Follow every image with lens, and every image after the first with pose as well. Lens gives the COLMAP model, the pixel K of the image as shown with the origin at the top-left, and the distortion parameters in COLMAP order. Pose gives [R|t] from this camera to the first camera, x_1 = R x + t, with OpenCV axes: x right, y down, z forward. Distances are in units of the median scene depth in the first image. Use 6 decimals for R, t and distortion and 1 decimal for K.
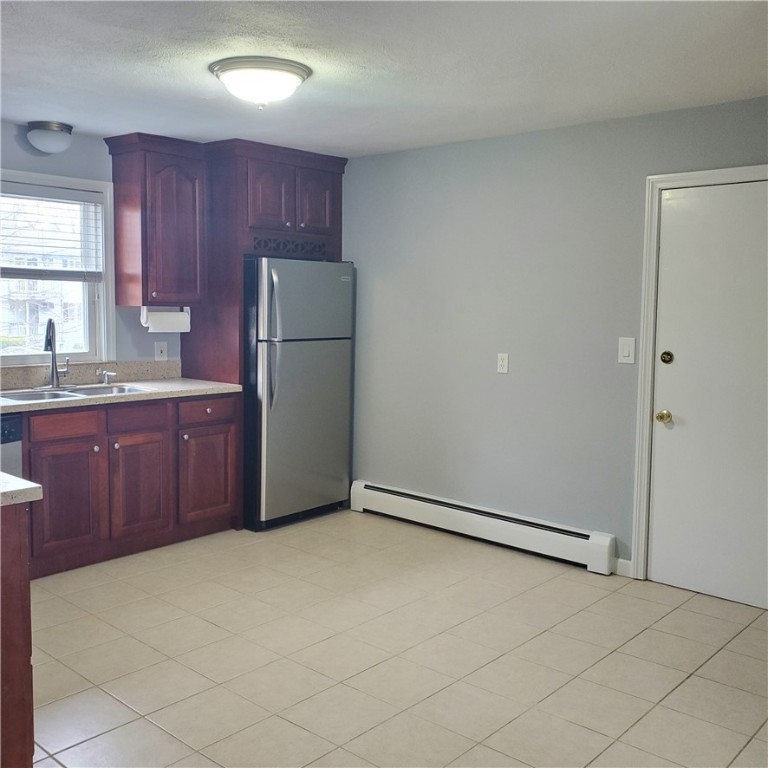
lens RADIAL K [[798.4, 0, 383.1], [0, 798.4, 382.9], [0, 0, 1]] dist [0.042975, 0.000000]
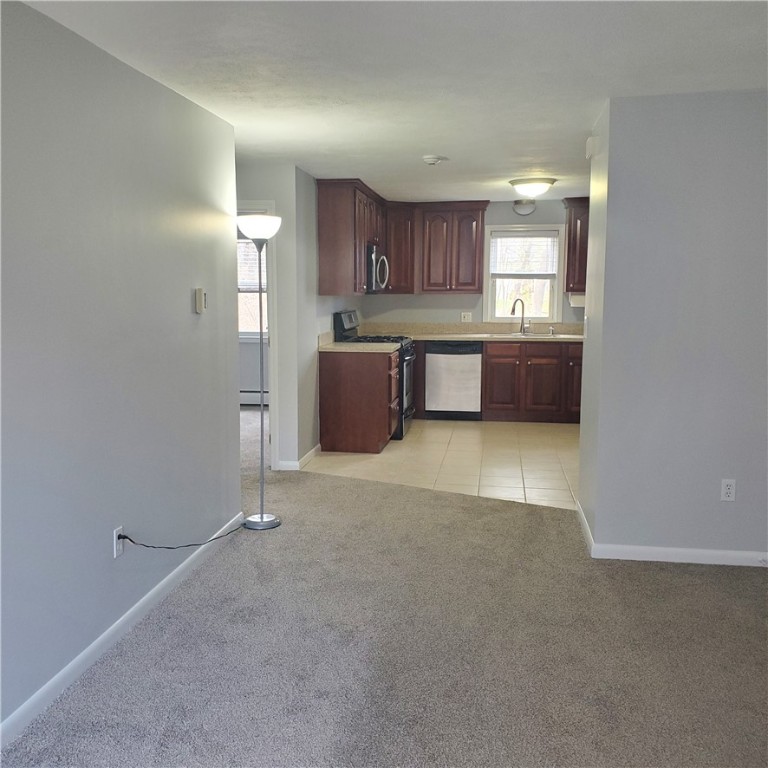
lens RADIAL K [[798.4, 0, 383.6], [0, 798.4, 384.4], [0, 0, 1]] dist [0.042975, 0.000000]
pose [[0.567879, 0.090435, -0.818129, 1.021996], [-0.075100, 0.995493, 0.057913, 0.041172], [0.819679, 0.028554, 0.572111, -0.399201]]
